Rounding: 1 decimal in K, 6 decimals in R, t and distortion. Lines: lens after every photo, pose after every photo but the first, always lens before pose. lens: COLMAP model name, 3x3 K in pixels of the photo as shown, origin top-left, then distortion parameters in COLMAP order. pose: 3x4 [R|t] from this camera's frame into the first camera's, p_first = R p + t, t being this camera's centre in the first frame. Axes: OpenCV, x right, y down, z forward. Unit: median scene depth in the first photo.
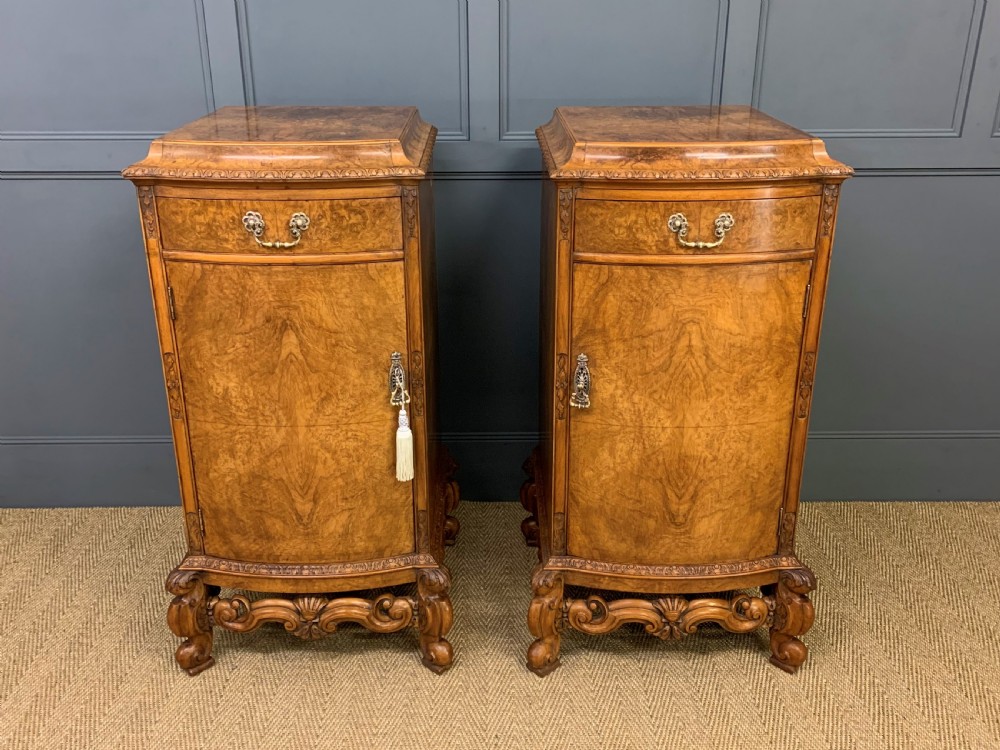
lens RADIAL K [[924.7, 0, 493.7], [0, 924.7, 361.9], [0, 0, 1]] dist [0.151832, -0.357321]
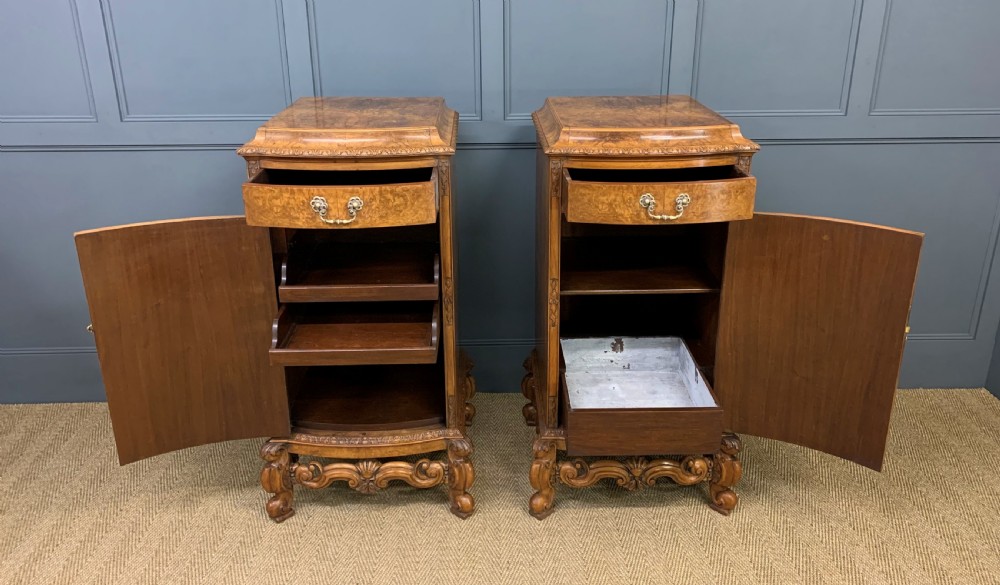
lens RADIAL K [[782.0, 0, 501.9], [0, 782.0, 264.5], [0, 0, 1]] dist [0.205473, -0.566027]
pose [[0.999841, -0.007715, 0.016050, -0.020911], [0.008135, 0.999623, -0.026227, -0.000069], [-0.015842, 0.026354, 0.999527, -0.157260]]
